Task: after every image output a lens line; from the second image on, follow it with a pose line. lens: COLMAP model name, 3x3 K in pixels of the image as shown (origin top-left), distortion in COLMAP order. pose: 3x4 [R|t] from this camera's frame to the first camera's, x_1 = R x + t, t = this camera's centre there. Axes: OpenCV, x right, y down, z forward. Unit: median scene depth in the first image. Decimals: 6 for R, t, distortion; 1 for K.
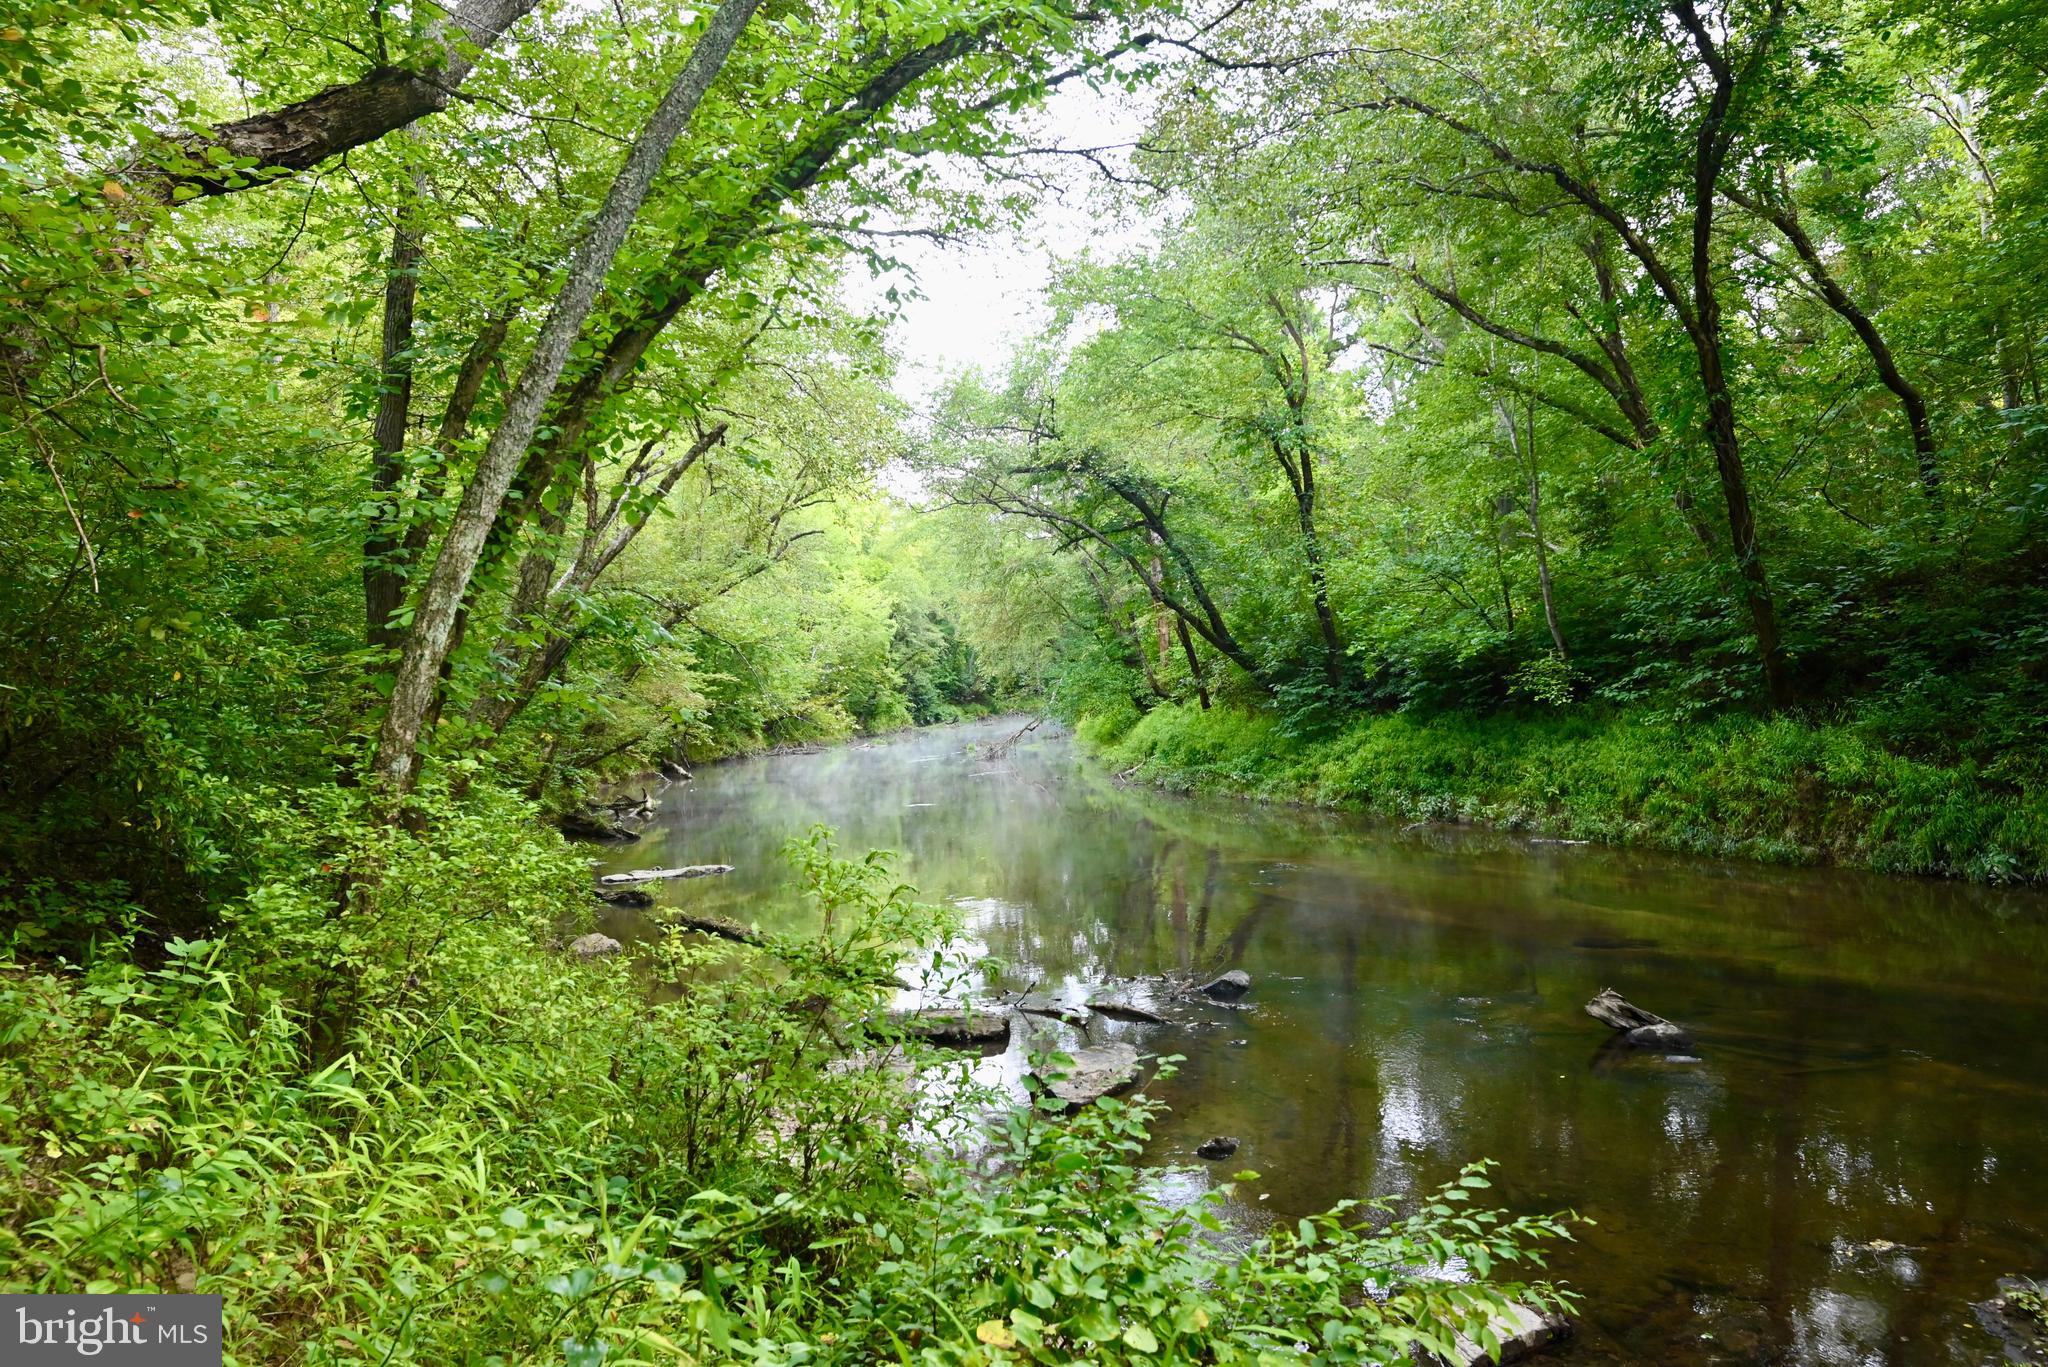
lens RADIAL K [[1323.7, 0, 1017.4], [0, 1323.7, 687.5], [0, 0, 1]] dist [-0.023441, -0.001819]
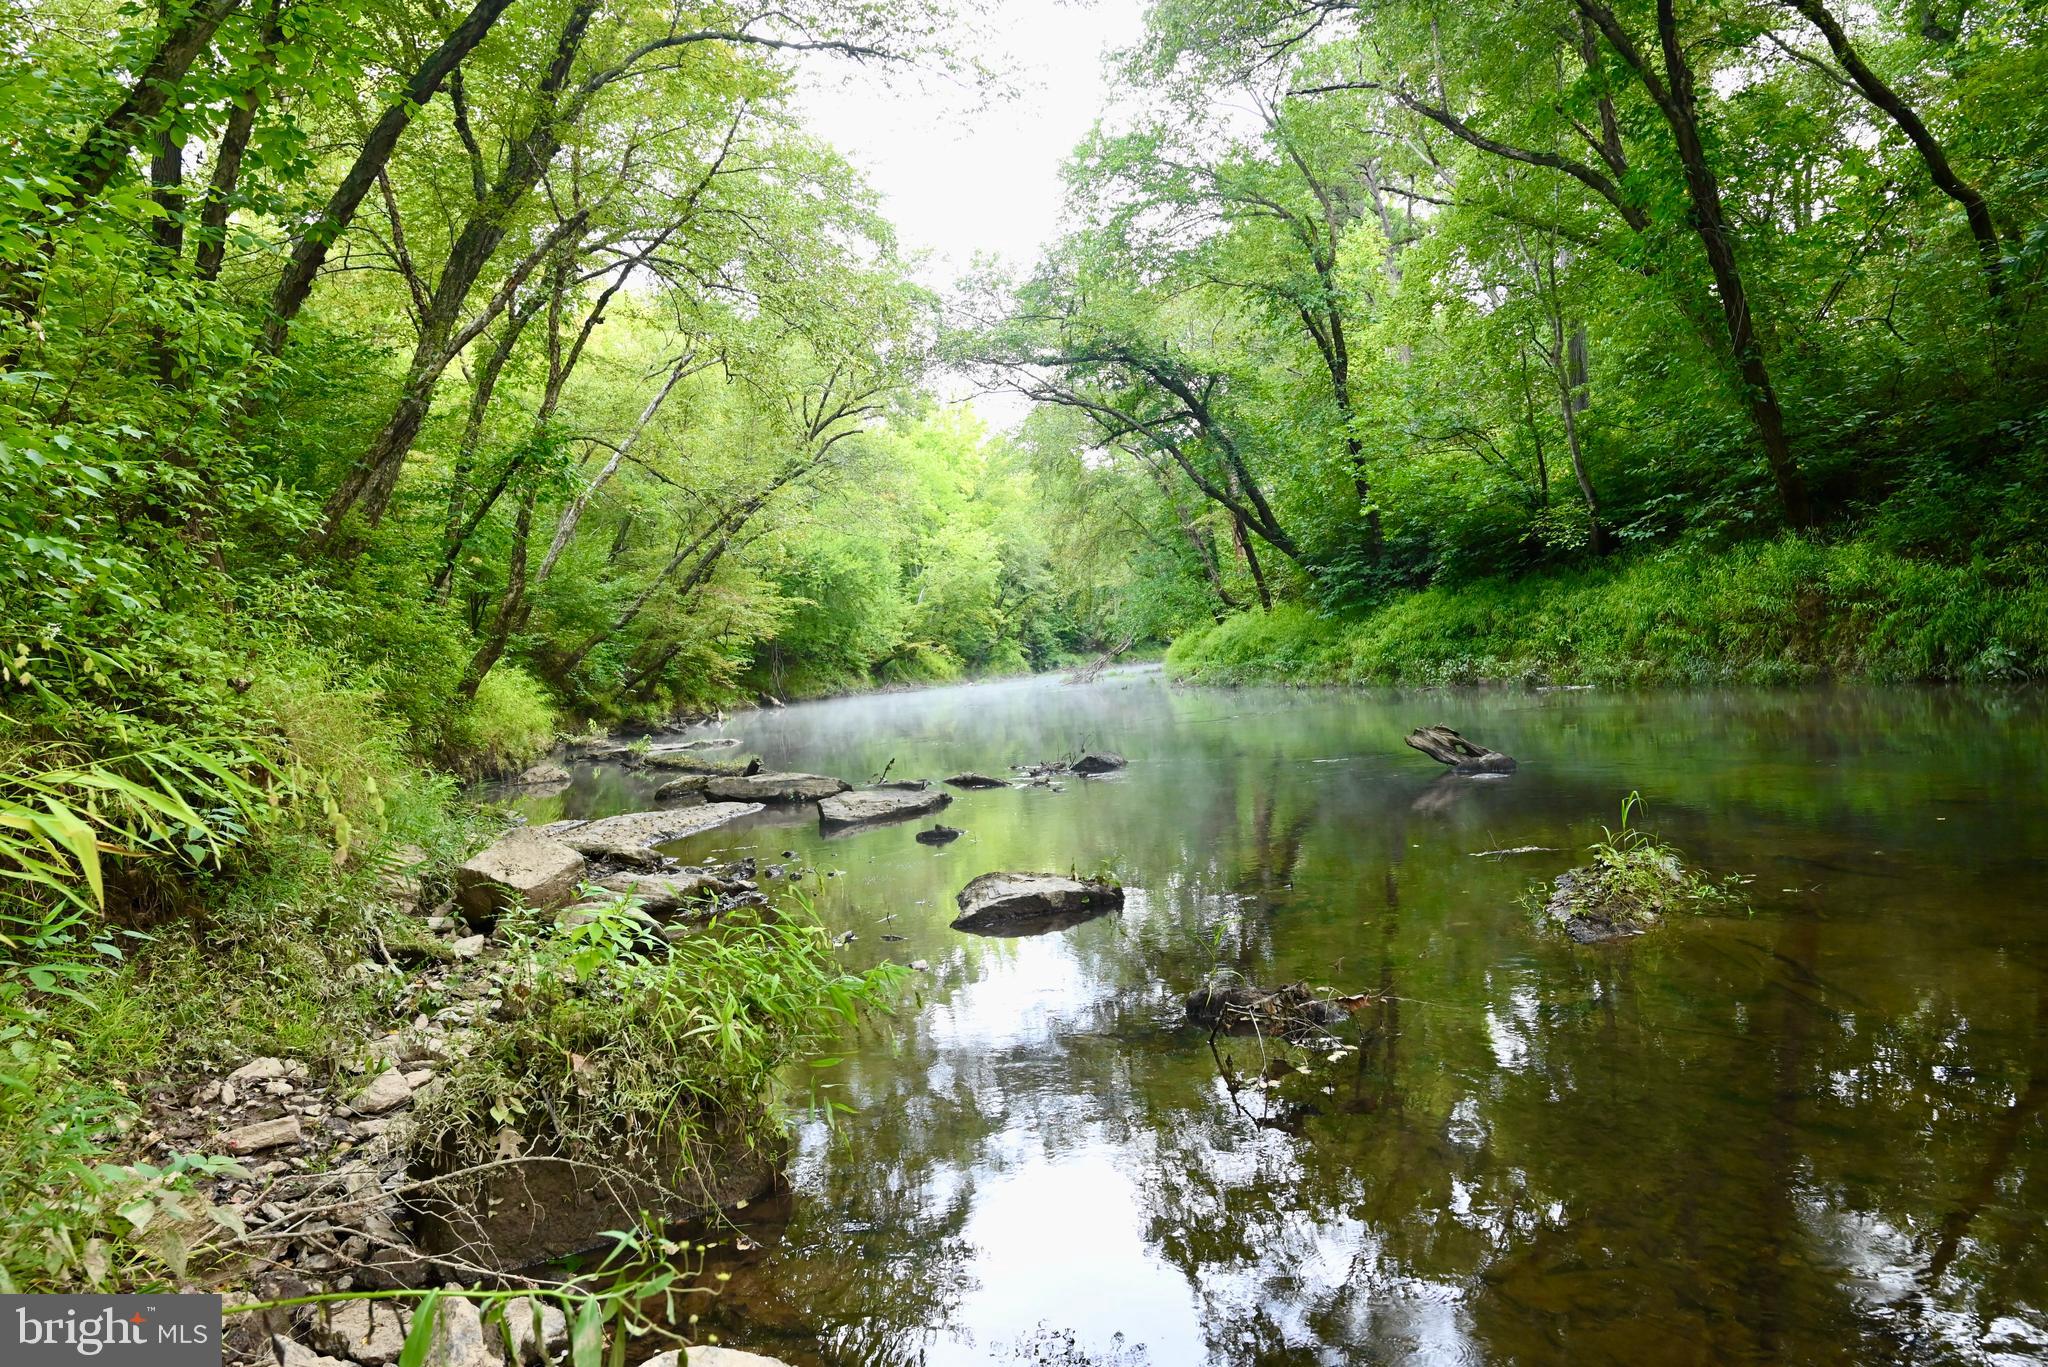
lens RADIAL K [[1323.7, 0, 1017.4], [0, 1323.7, 687.5], [0, 0, 1]] dist [-0.023441, -0.001819]
pose [[0.994262, -0.014318, -0.106011, 0.086710], [0.017353, 0.999464, 0.027759, 0.059651], [0.105556, -0.029439, 0.993977, 0.013976]]
